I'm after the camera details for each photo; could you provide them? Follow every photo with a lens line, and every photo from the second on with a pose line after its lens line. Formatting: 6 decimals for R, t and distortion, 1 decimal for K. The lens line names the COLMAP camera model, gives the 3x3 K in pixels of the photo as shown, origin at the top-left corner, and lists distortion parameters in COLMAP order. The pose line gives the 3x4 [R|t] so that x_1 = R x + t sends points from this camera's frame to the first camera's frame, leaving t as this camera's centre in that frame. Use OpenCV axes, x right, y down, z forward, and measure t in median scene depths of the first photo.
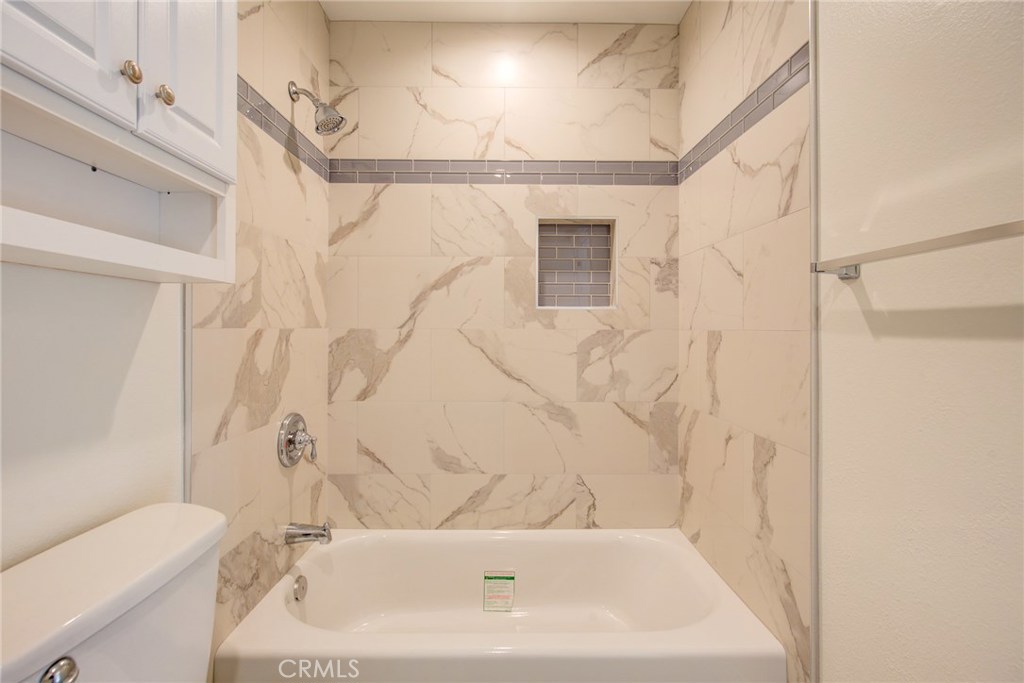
lens RADIAL K [[464.3, 0, 508.4], [0, 464.3, 325.9], [0, 0, 1]] dist [-0.004309, 0.001082]
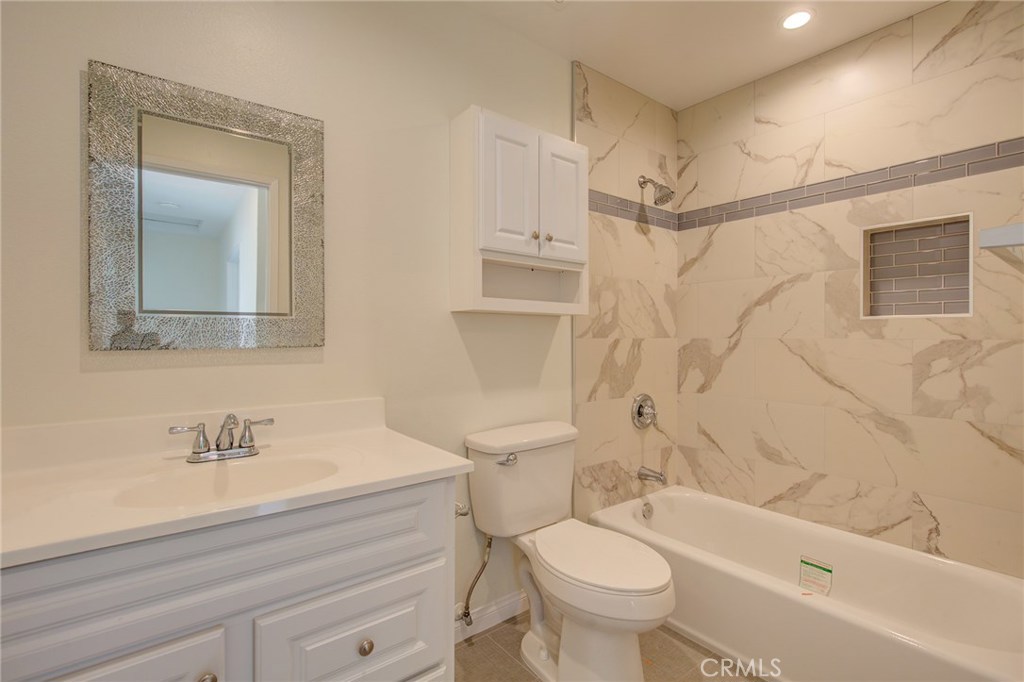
lens RADIAL K [[464.3, 0, 508.4], [0, 464.3, 325.4], [0, 0, 1]] dist [-0.004309, 0.001082]
pose [[0.617034, -0.020898, -0.786659, 0.386978], [0.005736, 0.999740, -0.022059, -0.004562], [0.786916, 0.009099, 0.616993, -0.239732]]
